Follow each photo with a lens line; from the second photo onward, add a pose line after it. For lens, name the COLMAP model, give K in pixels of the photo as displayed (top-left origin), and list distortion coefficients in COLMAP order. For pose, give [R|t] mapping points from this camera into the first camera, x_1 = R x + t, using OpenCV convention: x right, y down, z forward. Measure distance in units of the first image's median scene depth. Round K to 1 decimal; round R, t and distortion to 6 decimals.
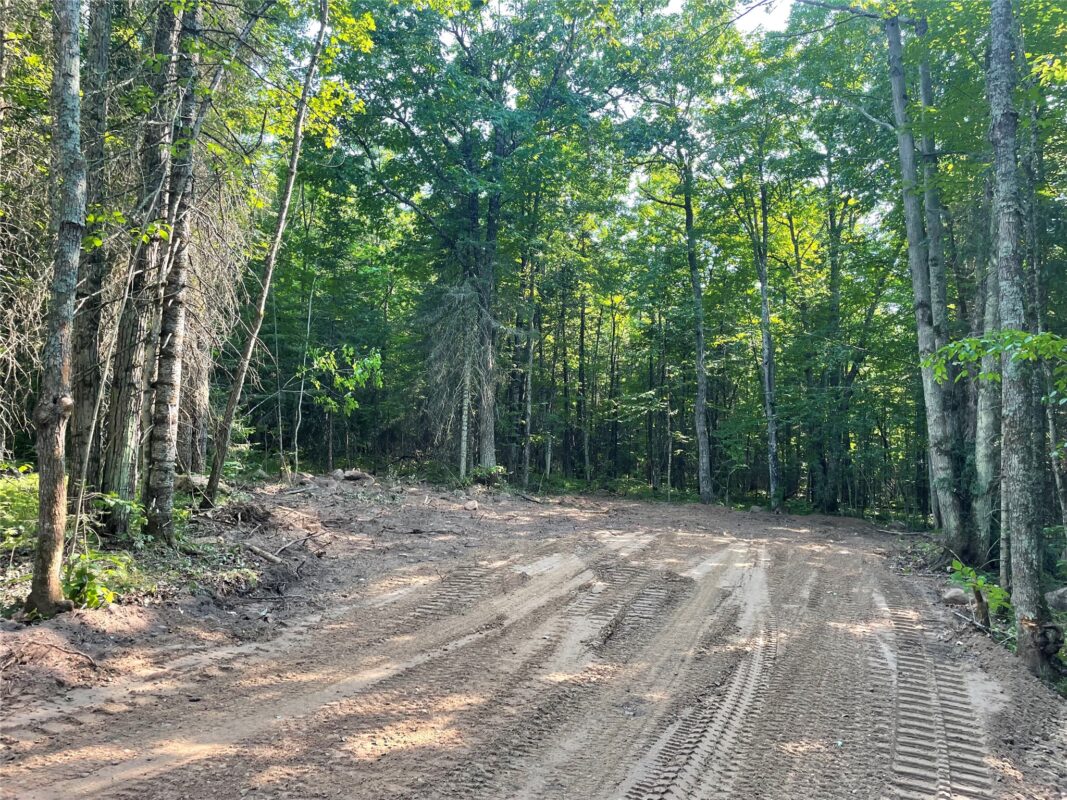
lens RADIAL K [[802.7, 0, 533.5], [0, 802.7, 400.0], [0, 0, 1]] dist [0.083100, -0.115817]
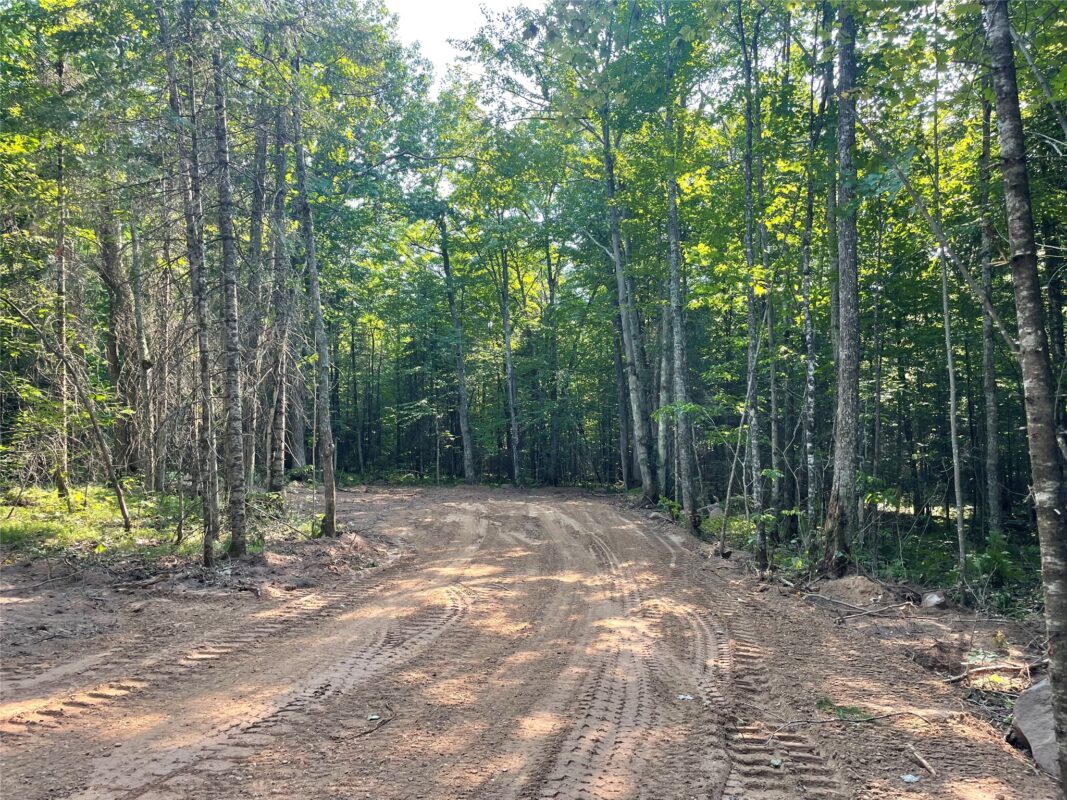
lens RADIAL K [[769.3, 0, 533.5], [0, 769.3, 400.0], [0, 0, 1]] dist [0.079574, 0.000075]
pose [[0.931770, -0.020259, 0.362483, -0.166449], [0.016911, 0.999780, 0.012406, -0.028841], [-0.362655, -0.005430, 0.931908, -0.250060]]
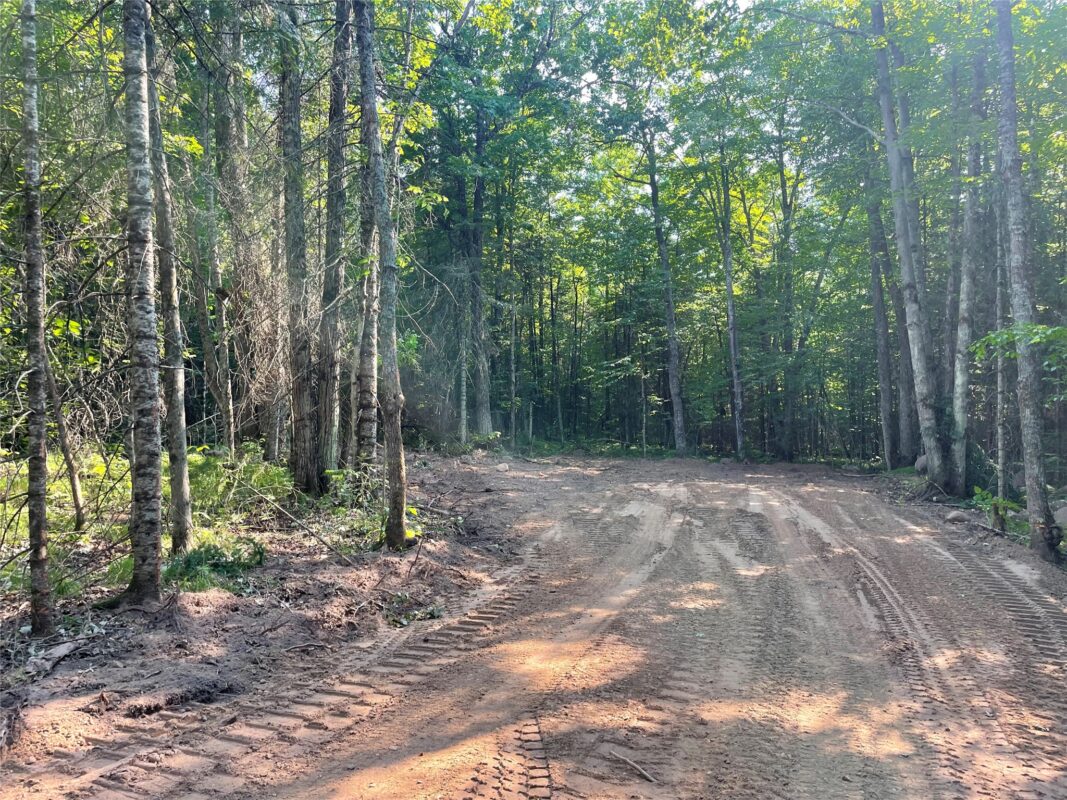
lens RADIAL K [[797.4, 0, 533.5], [0, 797.4, 400.0], [0, 0, 1]] dist [0.071740, -0.099822]
pose [[0.995485, -0.035666, 0.087961, -0.093265], [0.031634, 0.998403, 0.046808, -0.009788], [-0.089490, -0.043814, 0.995024, -0.077005]]
